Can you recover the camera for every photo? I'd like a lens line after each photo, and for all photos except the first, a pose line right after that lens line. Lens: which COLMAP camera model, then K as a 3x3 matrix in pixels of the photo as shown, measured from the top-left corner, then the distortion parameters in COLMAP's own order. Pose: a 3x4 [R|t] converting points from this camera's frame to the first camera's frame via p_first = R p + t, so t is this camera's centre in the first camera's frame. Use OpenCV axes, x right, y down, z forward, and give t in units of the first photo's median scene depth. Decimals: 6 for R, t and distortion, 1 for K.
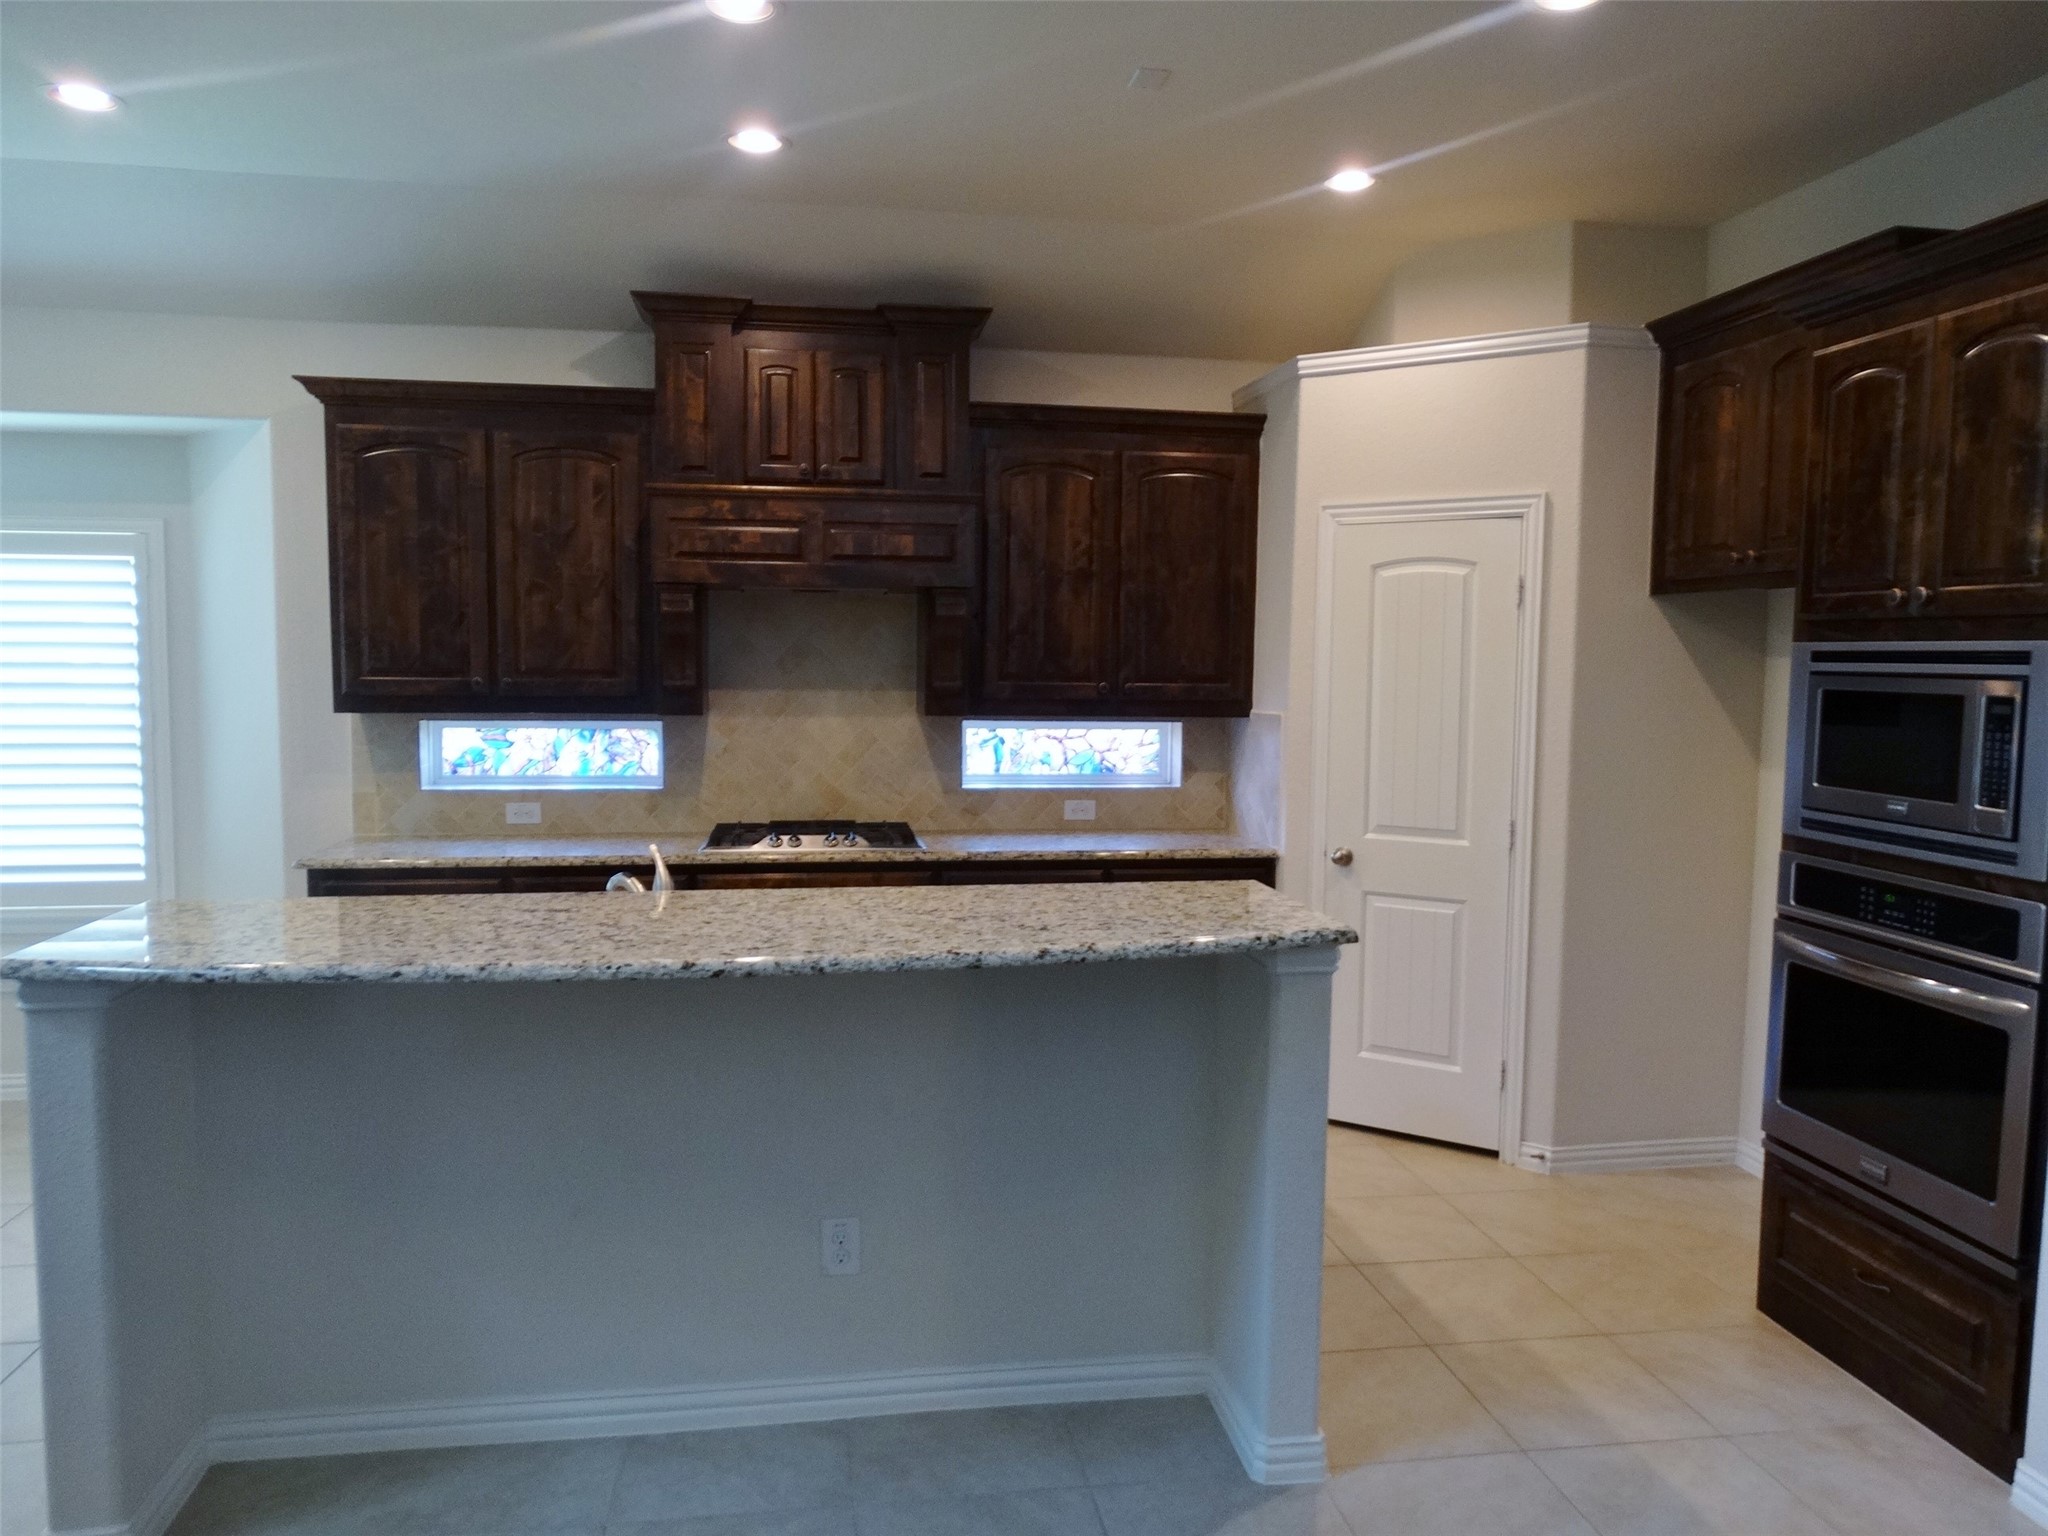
lens RADIAL K [[1457.8, 0, 1024.0], [0, 1457.8, 768.0], [0, 0, 1]] dist [-0.007561, 0.001407]
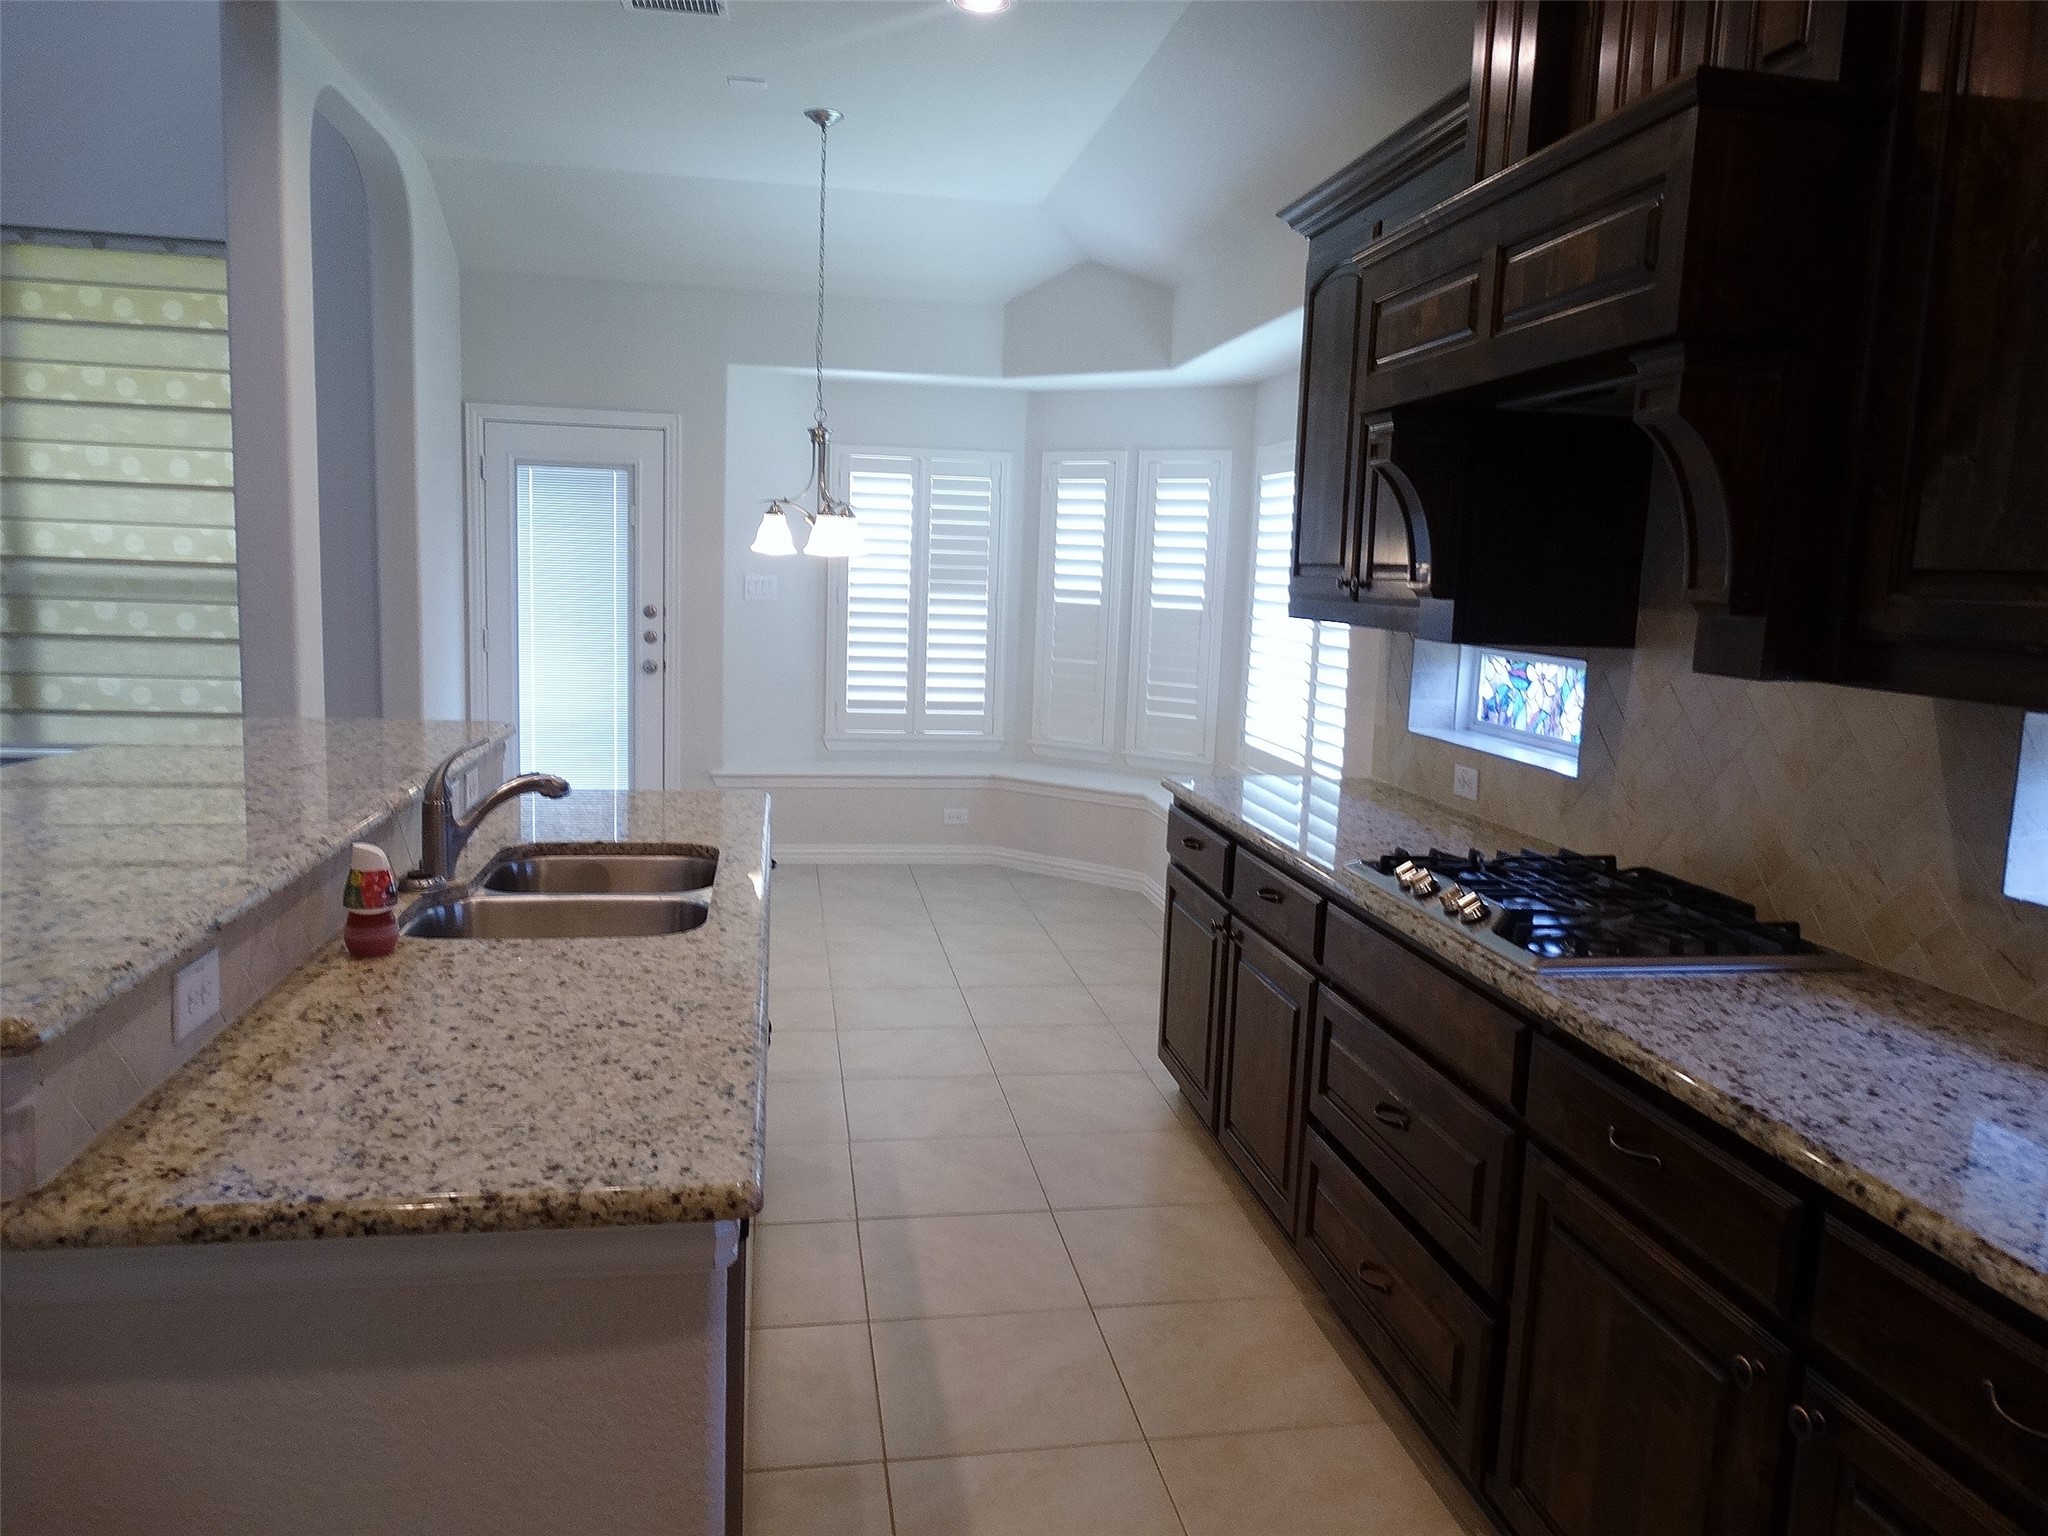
lens RADIAL K [[1457.8, 0, 1024.0], [0, 1457.8, 768.0], [0, 0, 1]] dist [-0.007561, 0.001407]
pose [[0.007189, 0.128524, -0.991680, 0.323649], [-0.117519, 0.984942, 0.126799, -0.036638], [0.993045, 0.115630, 0.022185, 0.759710]]
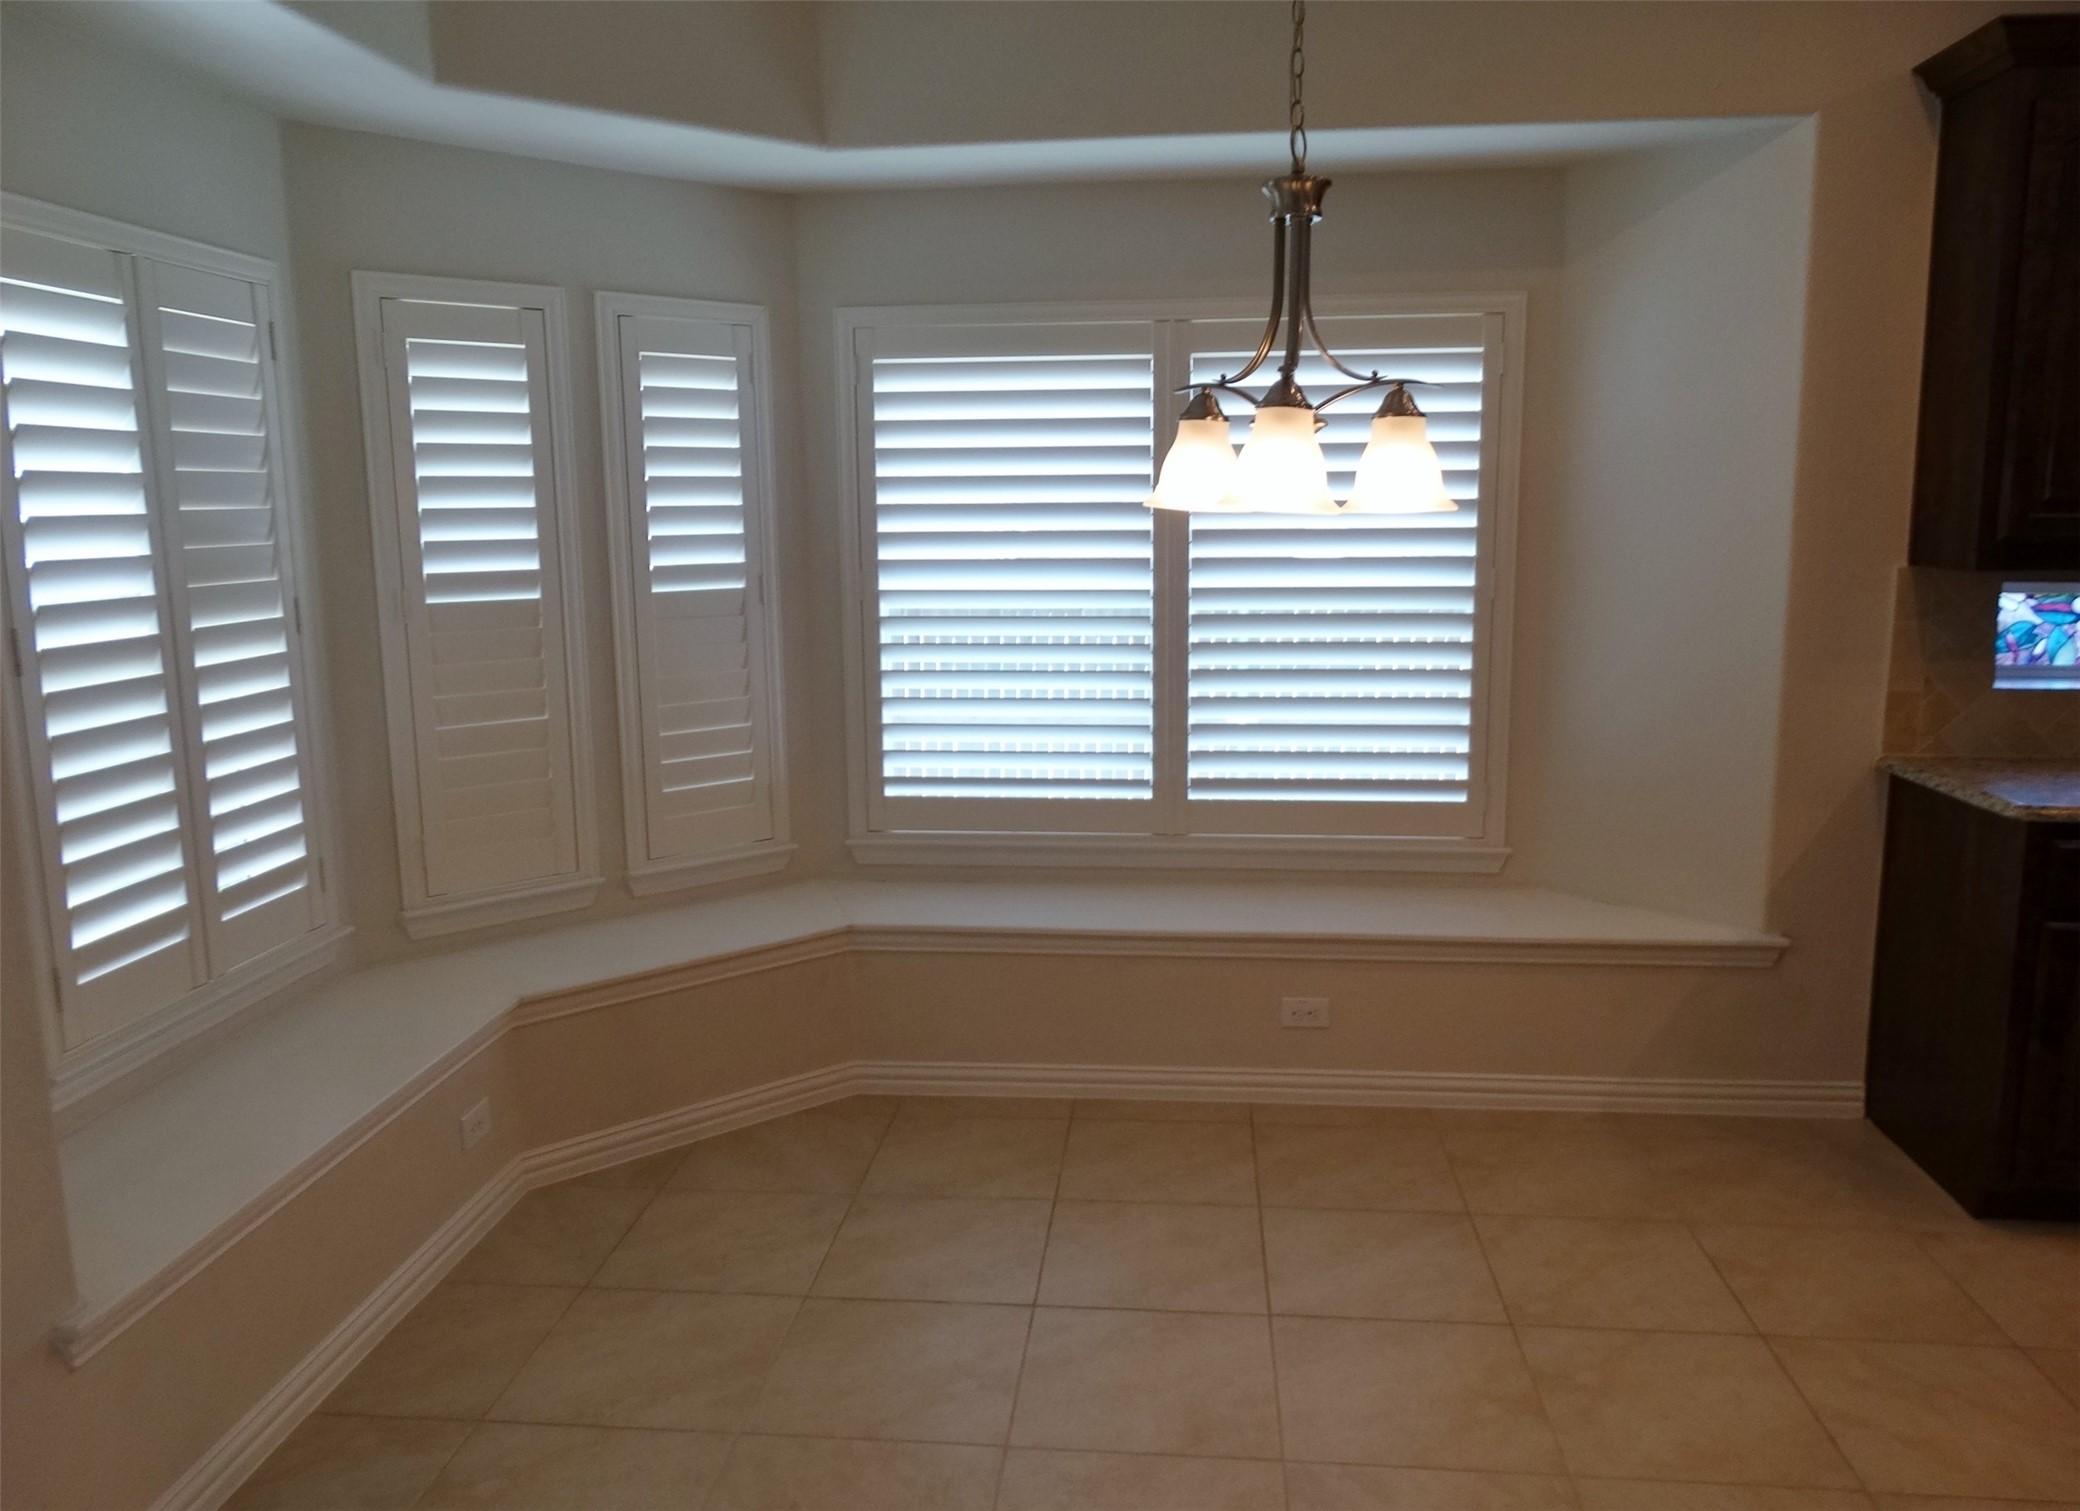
lens RADIAL K [[1519.4, 0, 974.5], [0, 1519.4, 754.8], [0, 0, 1]] dist [-0.004034, -0.005862]
pose [[0.967472, 0.025420, -0.251698, -0.661765], [-0.003075, 0.996047, 0.088777, -0.013865], [0.252960, -0.085115, 0.963726, 0.216485]]
